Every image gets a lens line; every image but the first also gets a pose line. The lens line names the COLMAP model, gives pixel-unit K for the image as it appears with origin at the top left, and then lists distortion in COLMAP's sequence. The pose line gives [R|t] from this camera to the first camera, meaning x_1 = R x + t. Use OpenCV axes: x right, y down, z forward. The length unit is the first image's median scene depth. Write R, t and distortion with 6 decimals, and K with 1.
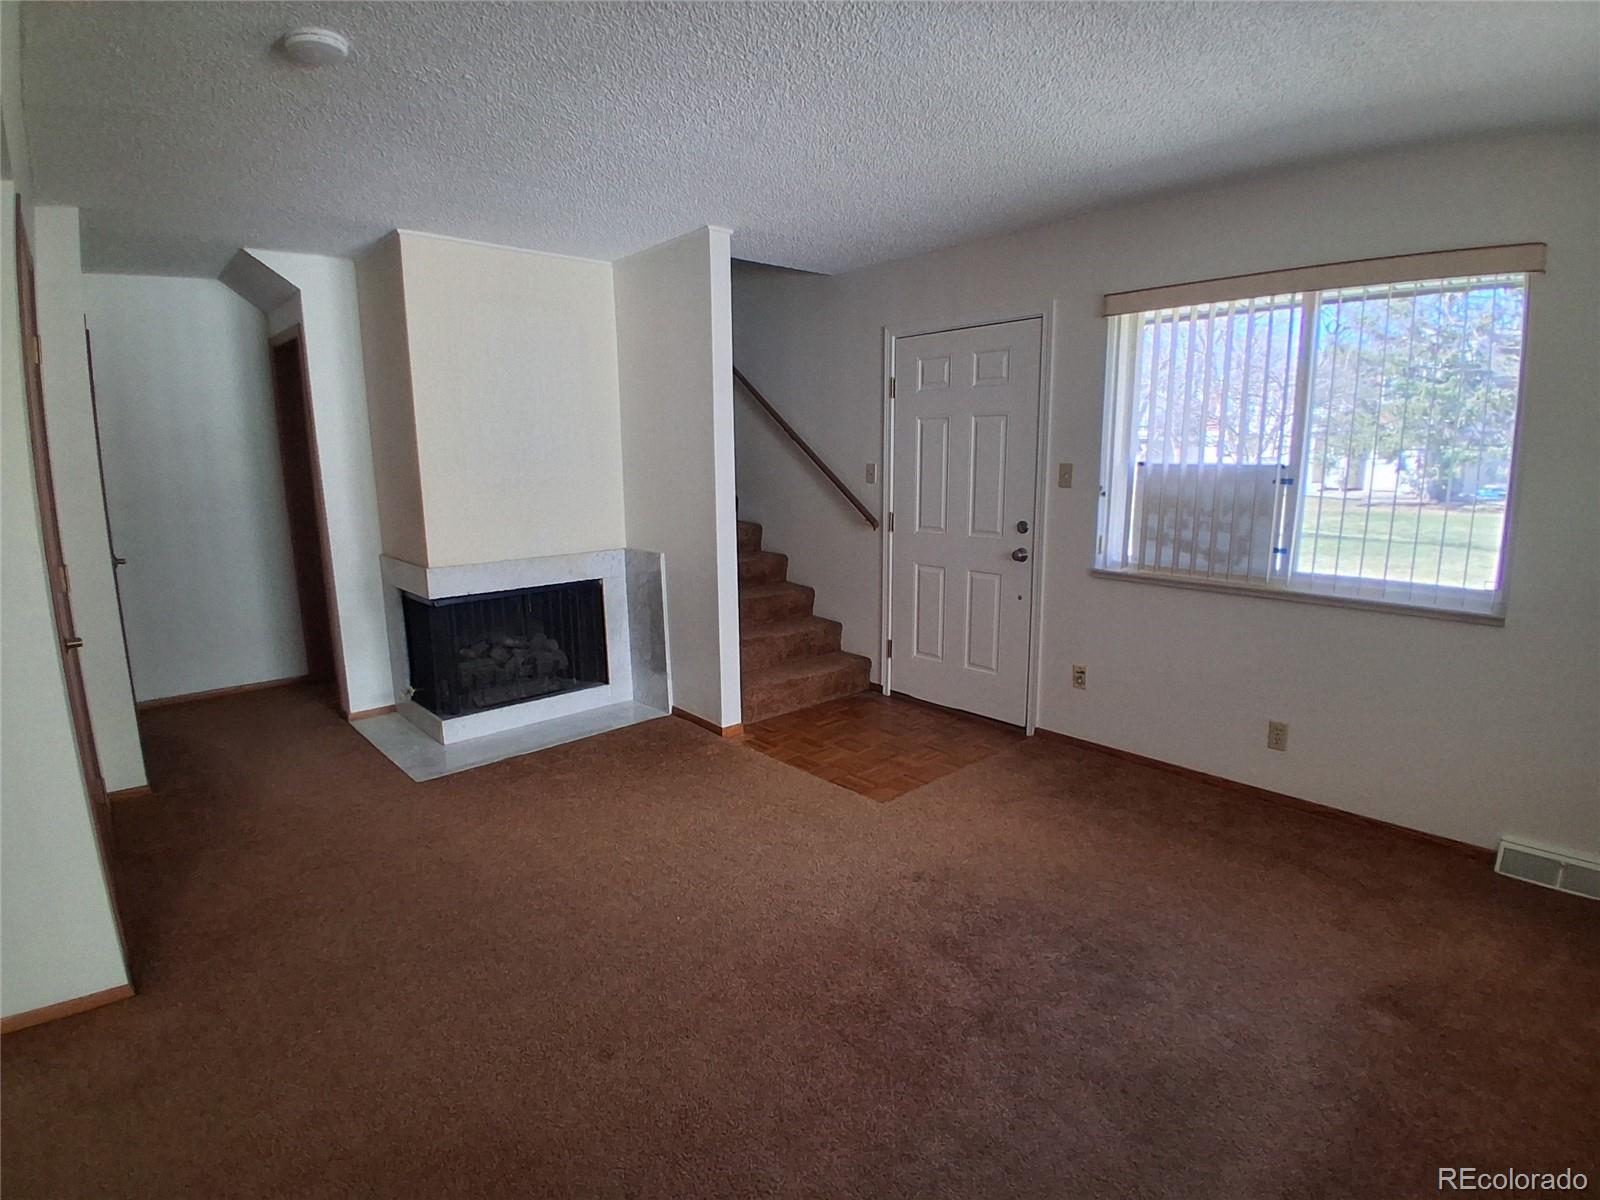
lens RADIAL K [[795.7, 0, 800.0], [0, 795.7, 600.0], [0, 0, 1]] dist [-0.000020, -0.045861]
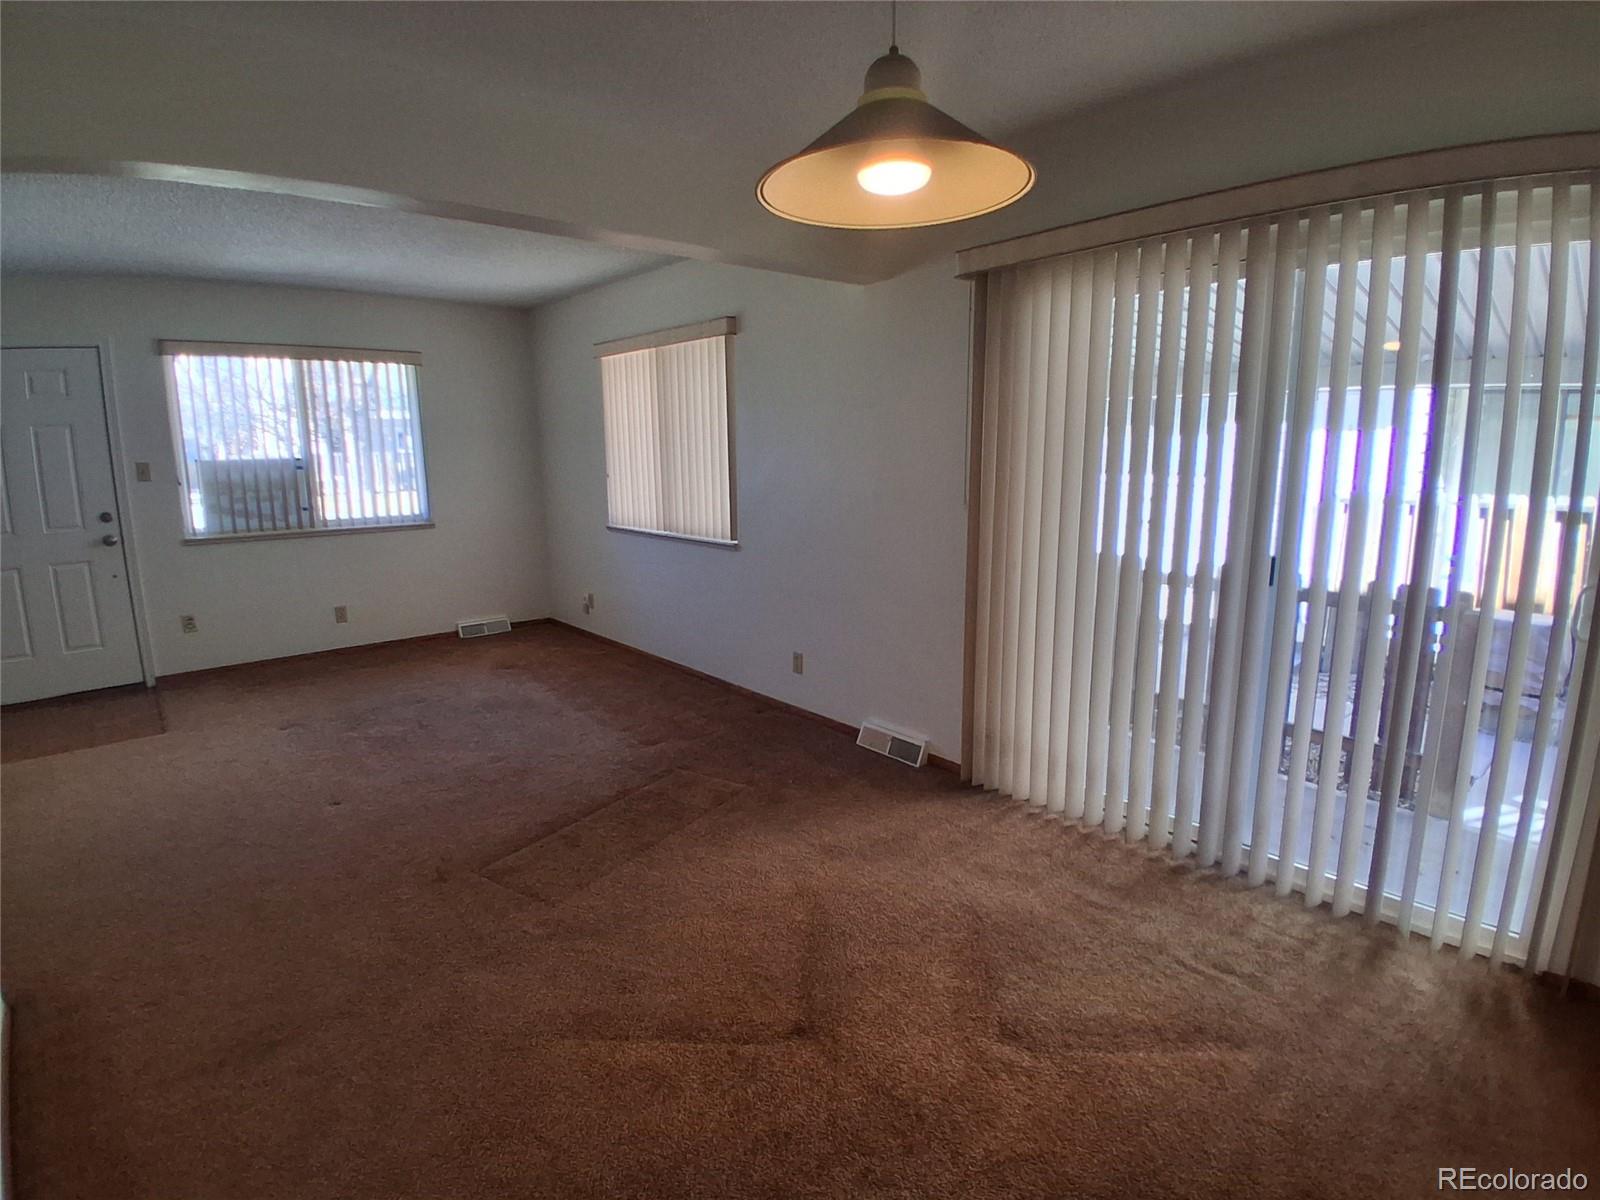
lens RADIAL K [[806.4, 0, 822.9], [0, 806.4, 587.8], [0, 0, 1]] dist [0.002703, -0.047014]
pose [[0.010074, -0.171512, 0.985131, -0.911944], [0.188193, 0.967901, 0.166588, 0.018895], [-0.982080, 0.183716, 0.042028, -0.093951]]
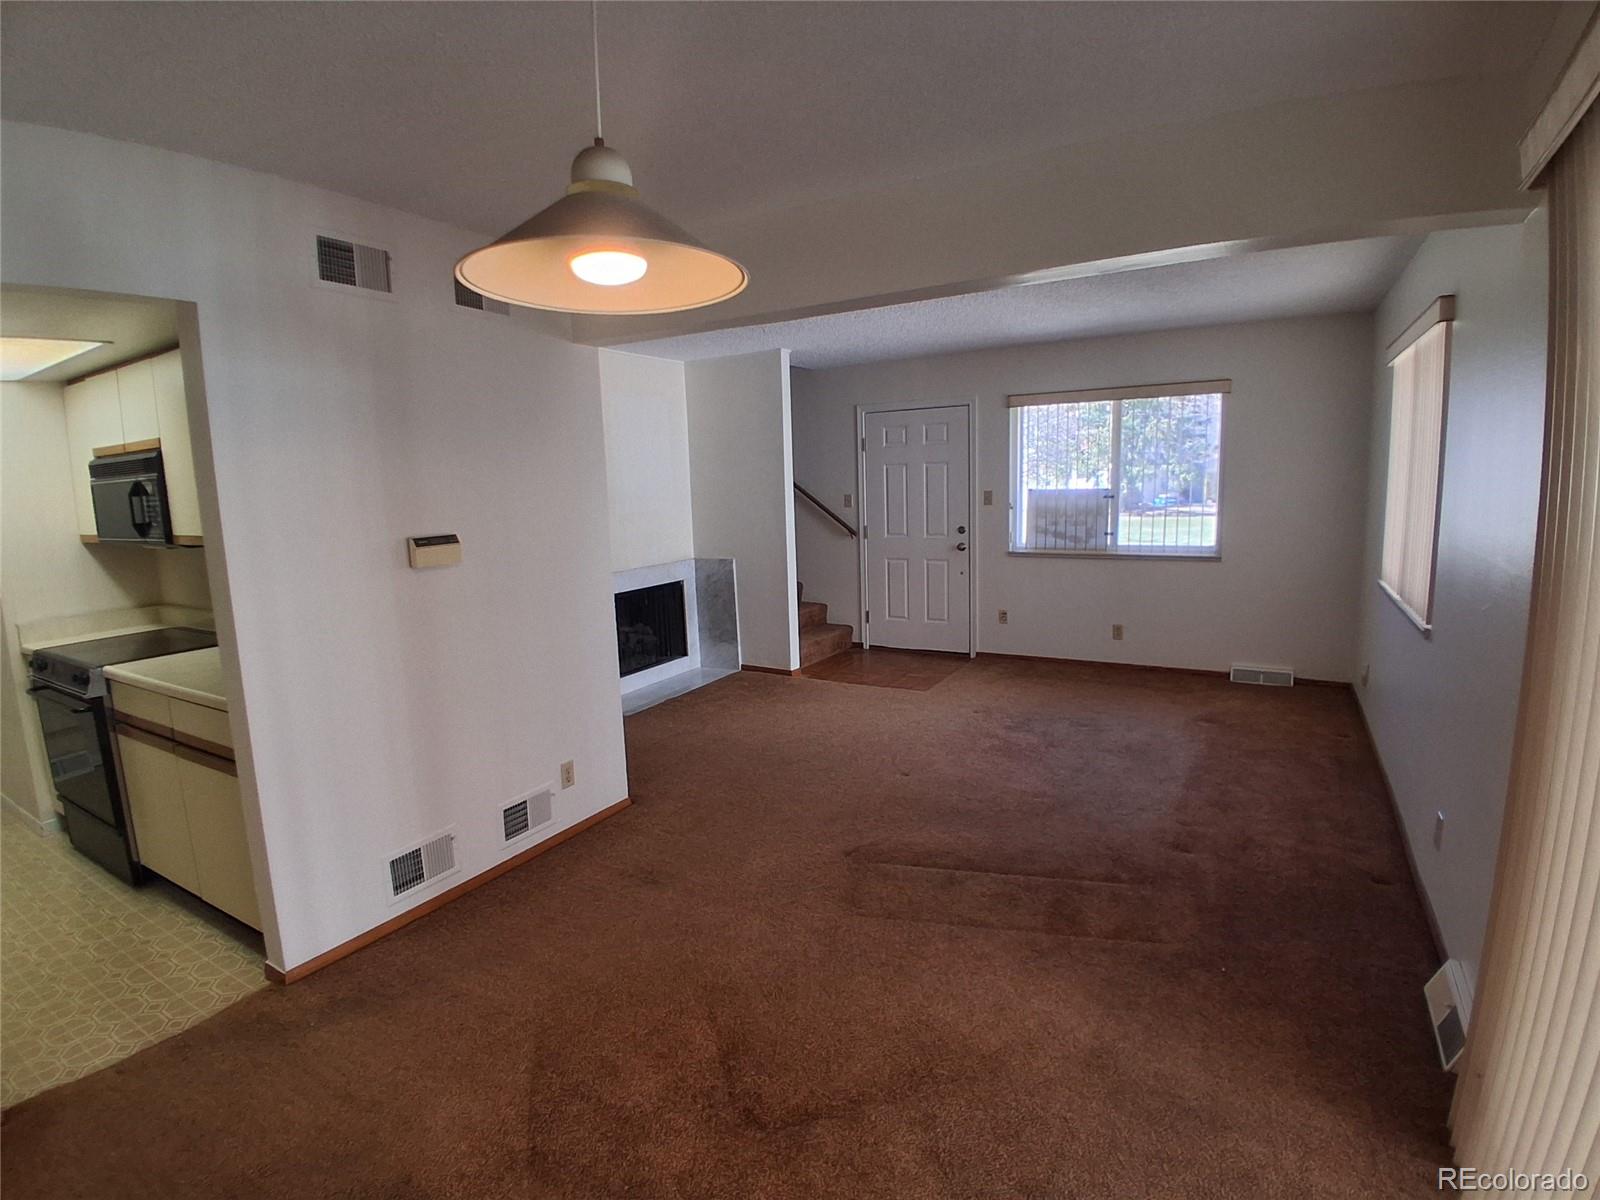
lens RADIAL K [[795.7, 0, 800.0], [0, 795.7, 600.0], [0, 0, 1]] dist [-0.000020, -0.045861]
pose [[0.952970, -0.066649, 0.295647, -0.551504], [0.077464, 0.996682, -0.025005, 0.070025], [-0.292999, 0.046731, 0.954970, -0.482162]]
